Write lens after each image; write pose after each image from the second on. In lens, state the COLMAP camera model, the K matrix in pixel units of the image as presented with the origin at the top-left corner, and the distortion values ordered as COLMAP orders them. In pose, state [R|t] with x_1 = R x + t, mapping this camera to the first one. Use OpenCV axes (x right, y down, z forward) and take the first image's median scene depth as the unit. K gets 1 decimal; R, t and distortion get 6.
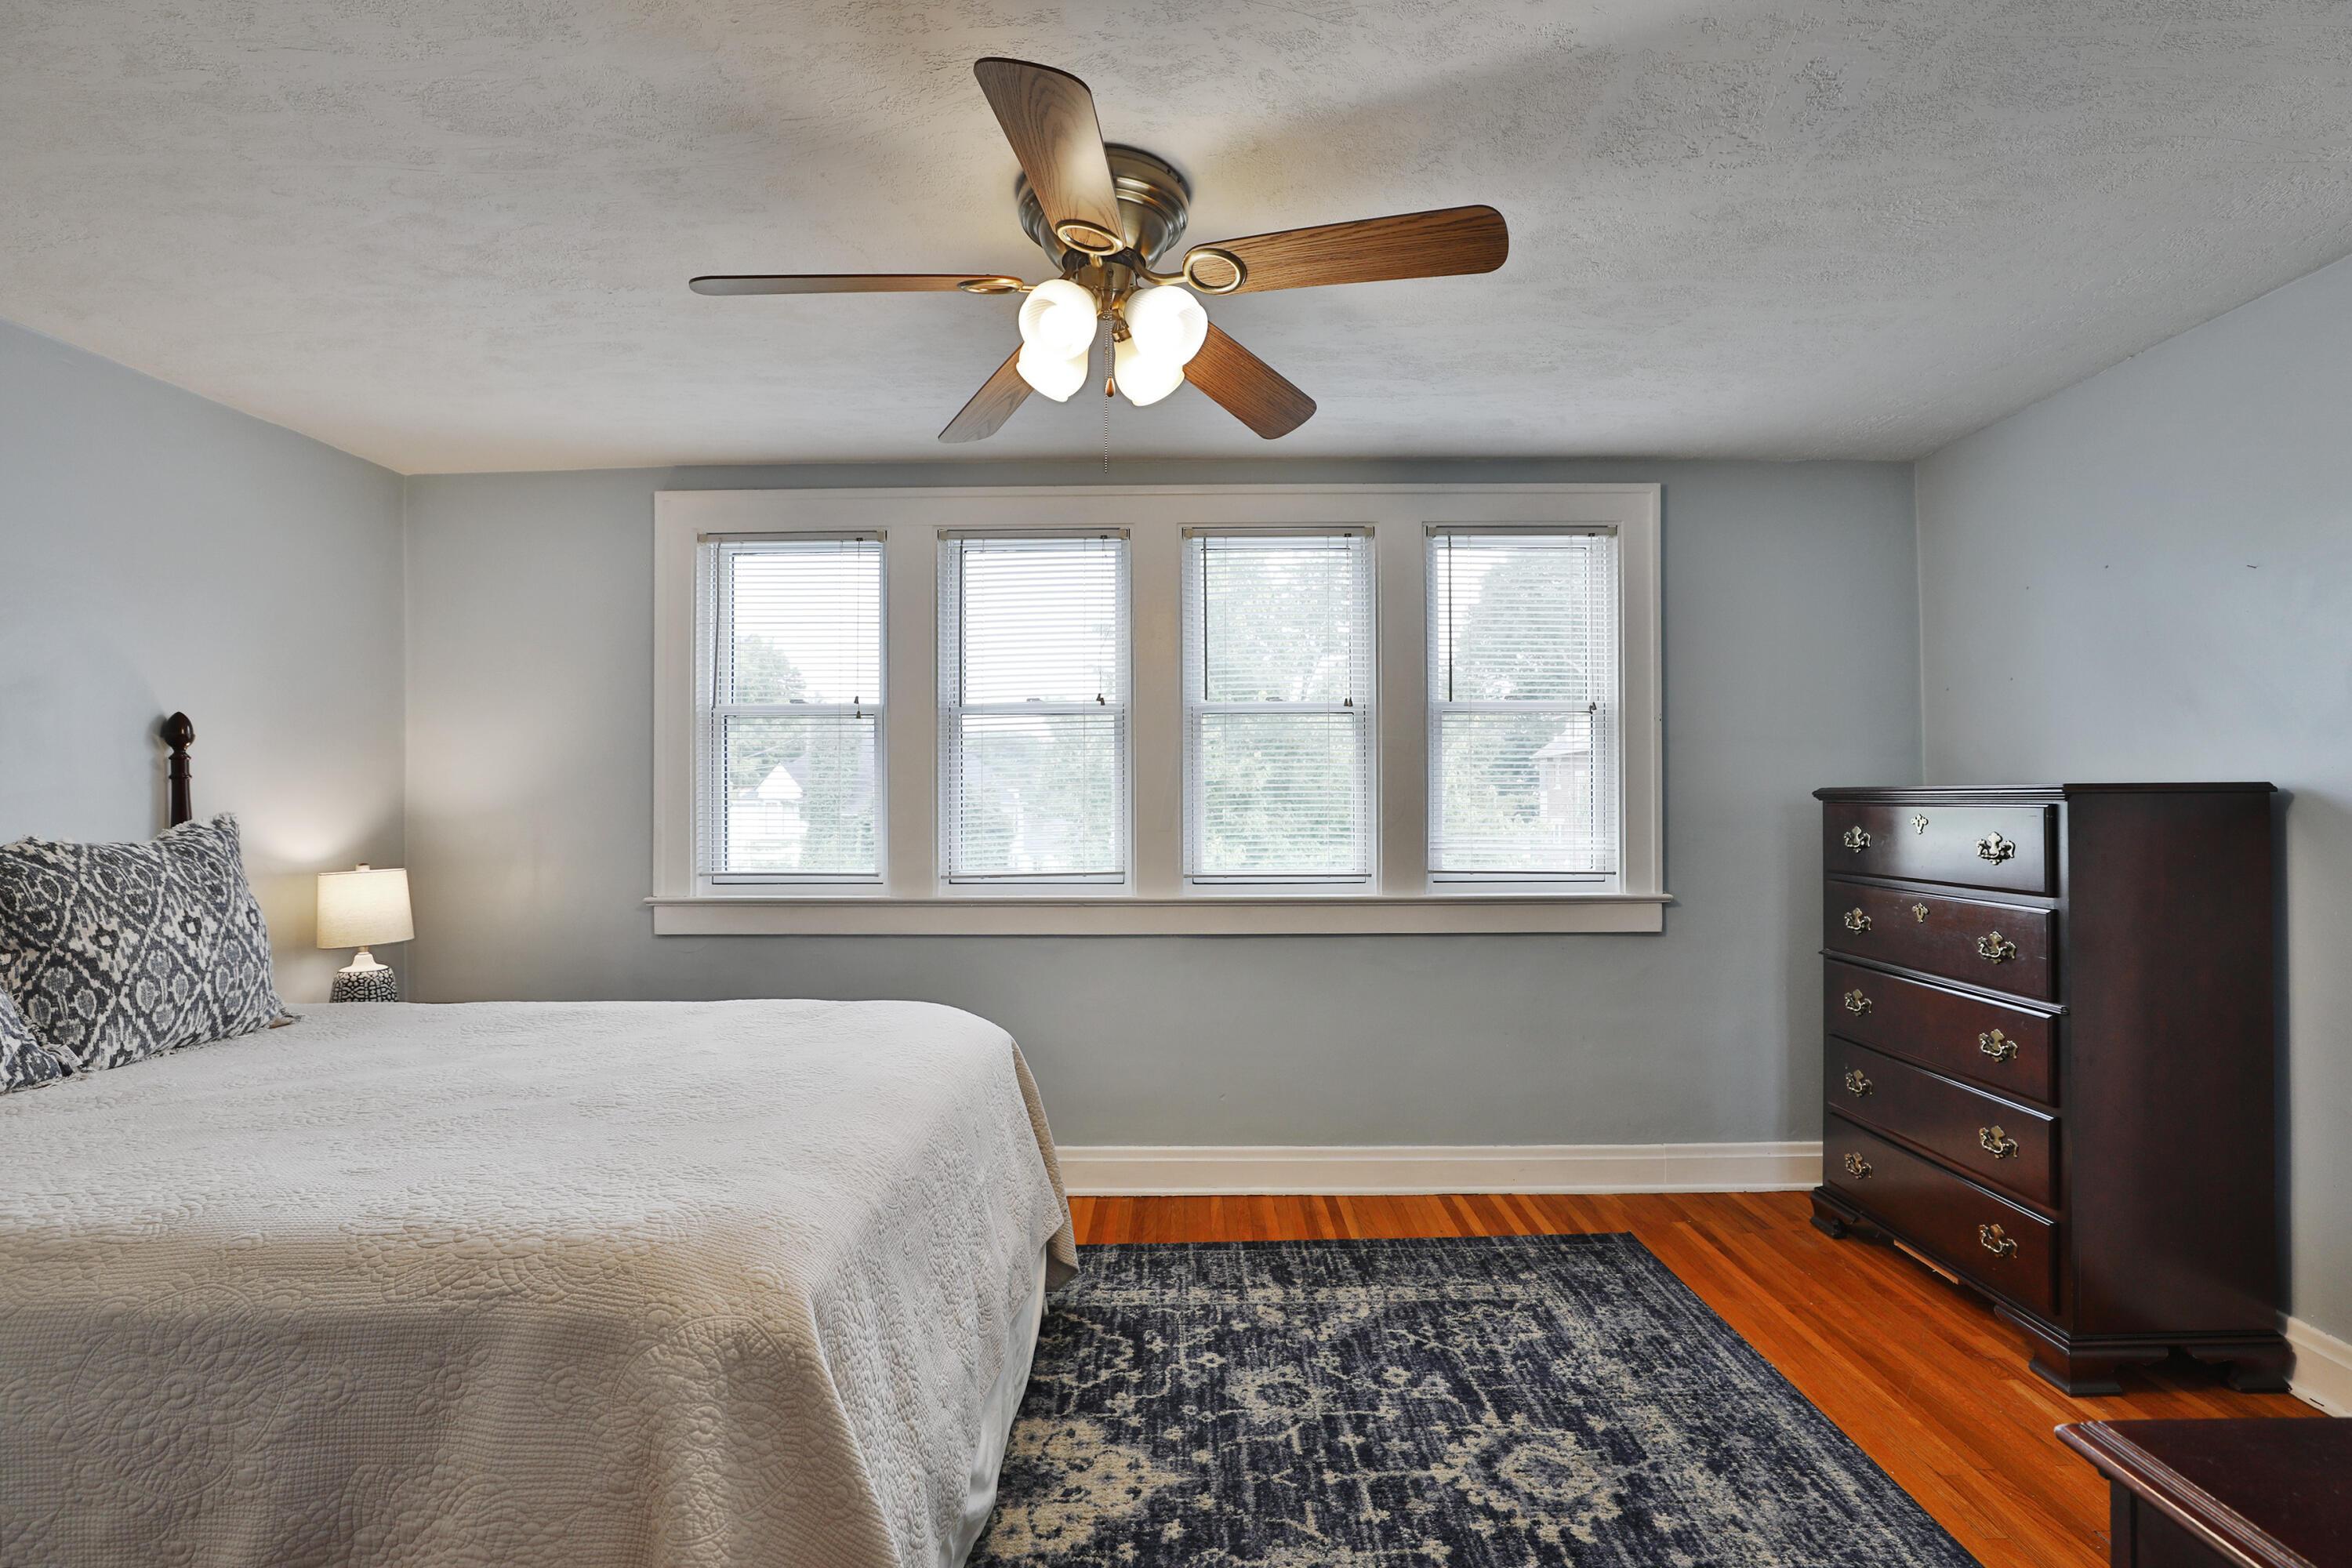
lens RADIAL K [[1082.2, 0, 1197.9], [0, 1082.2, 798.6], [0, 0, 1]] dist [-0.015163, 0.000100]
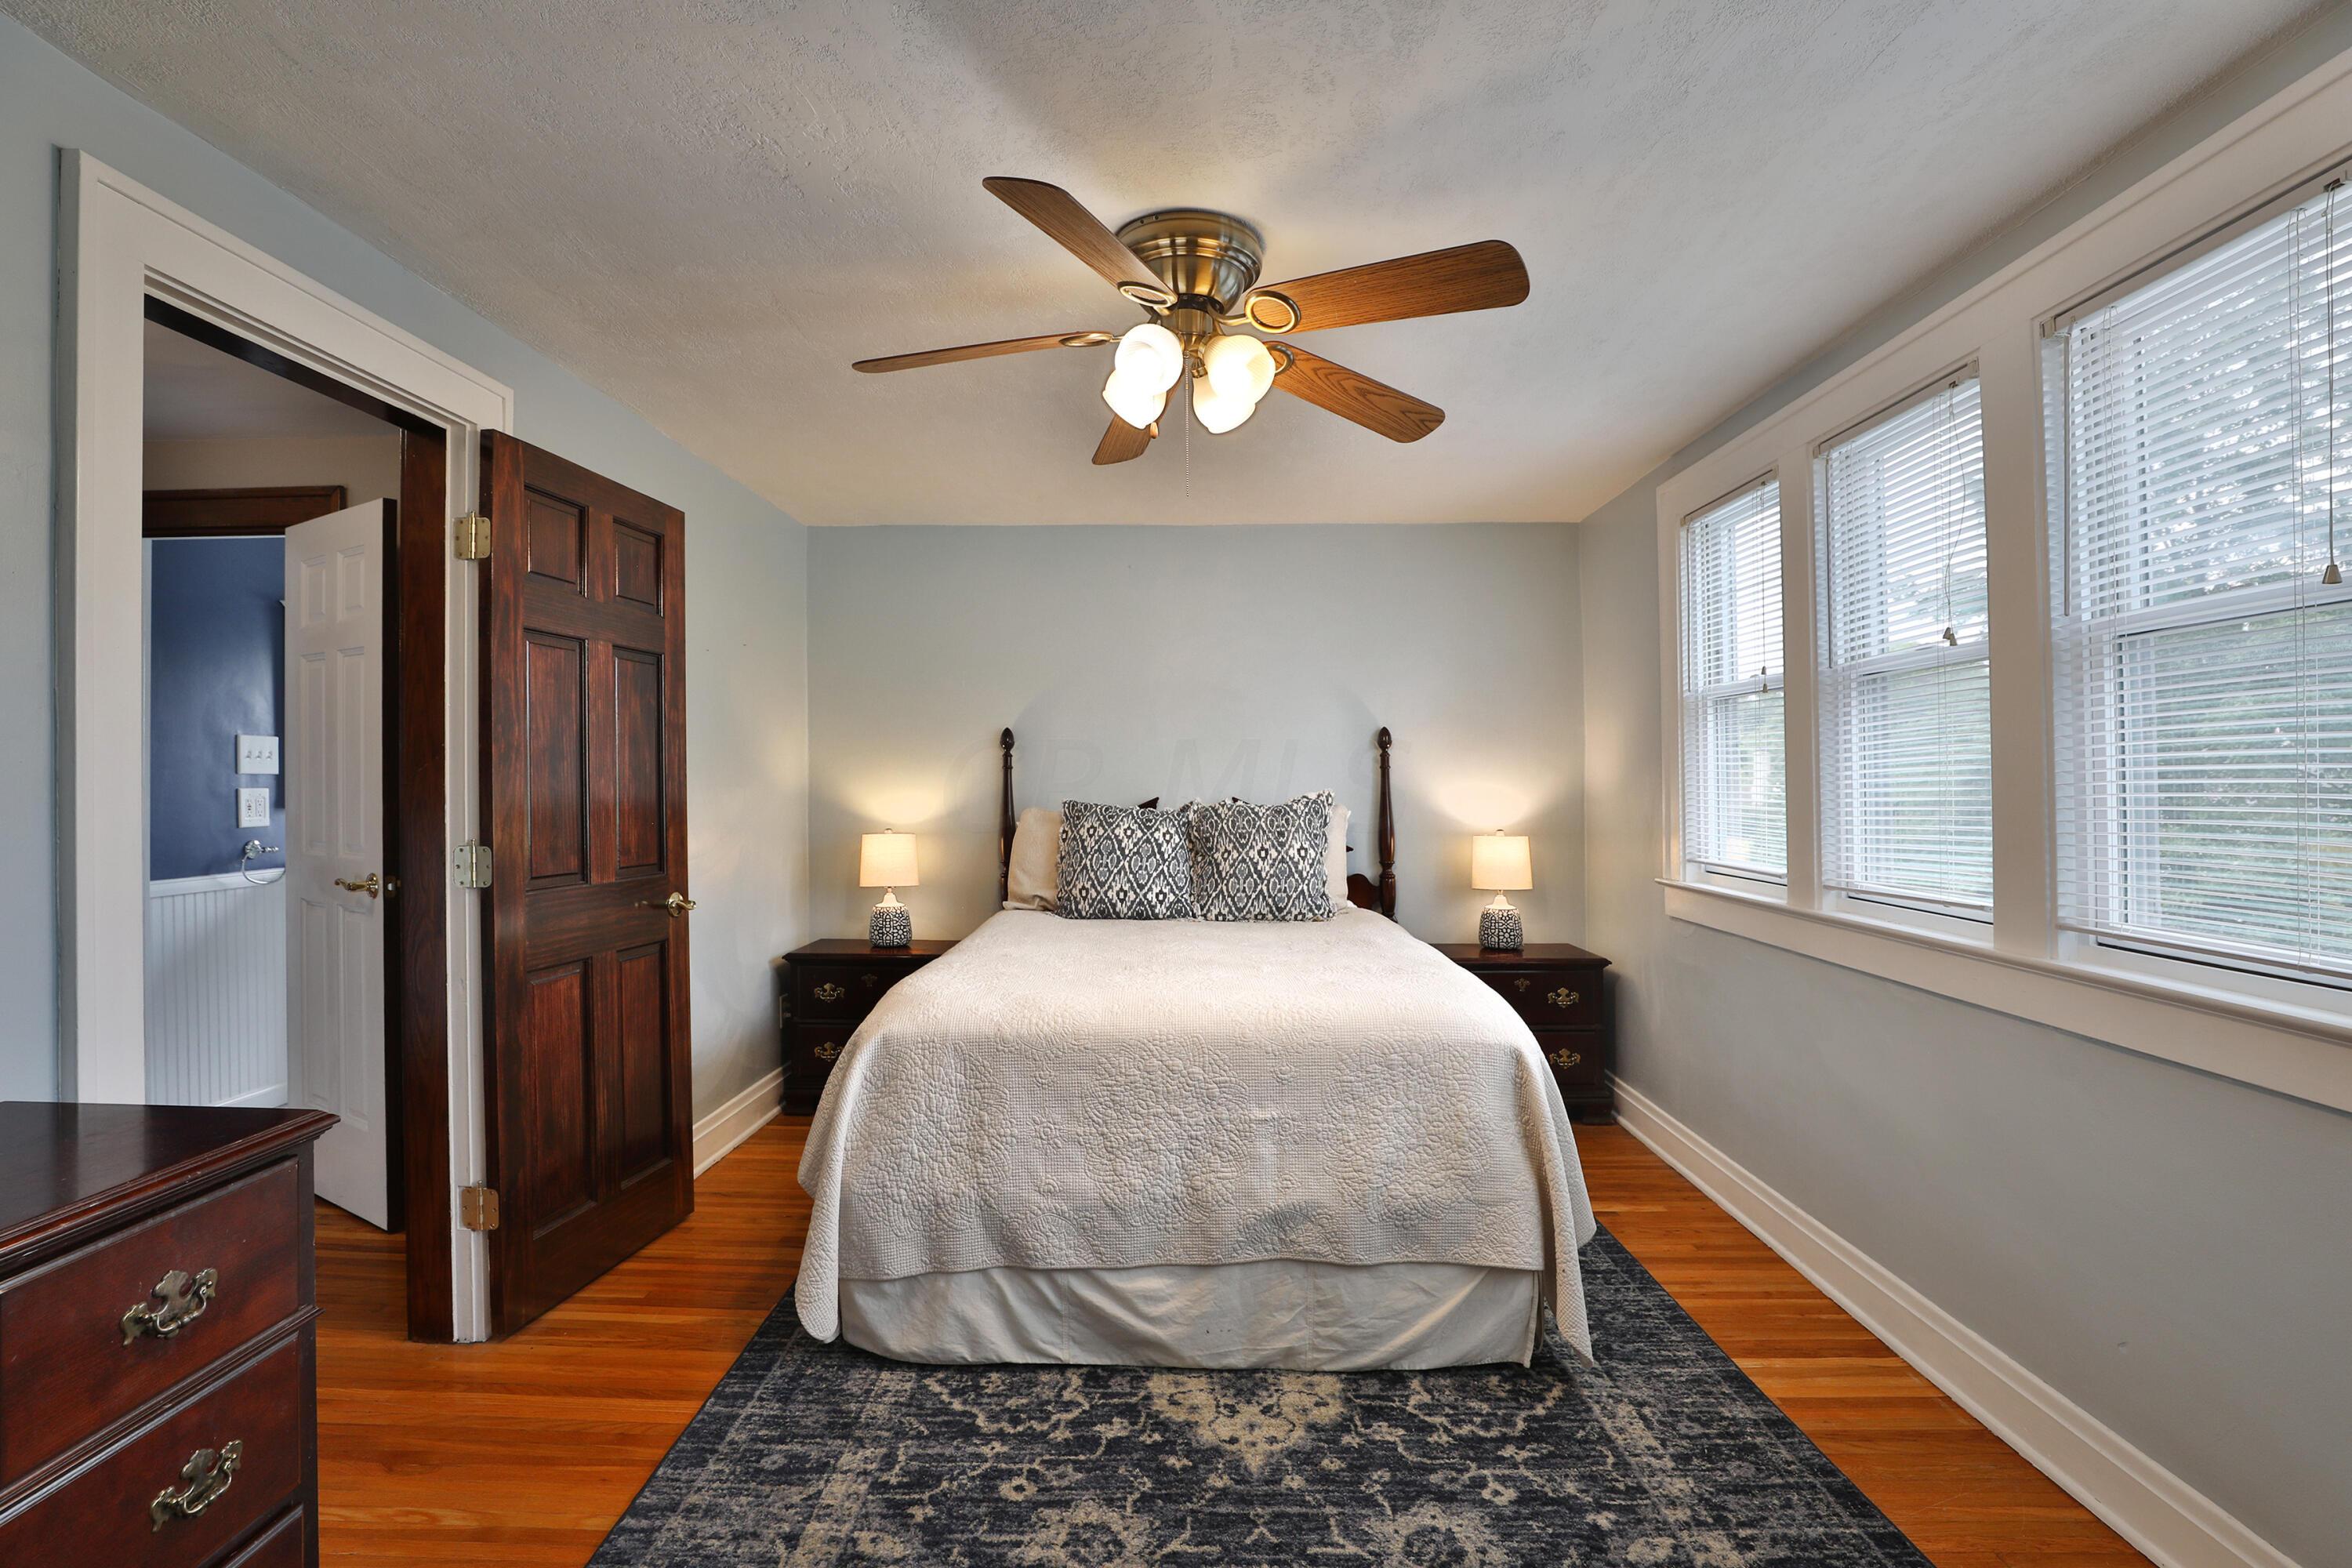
lens RADIAL K [[1102.0, 0, 1141.3], [0, 1102.0, 819.4], [0, 0, 1]] dist [-0.022887, 0.000125]
pose [[-0.022529, 0.042694, -0.998834, 0.863823], [-0.002713, 0.999081, 0.042765, -0.013903], [0.999743, 0.003673, -0.022392, 0.806202]]
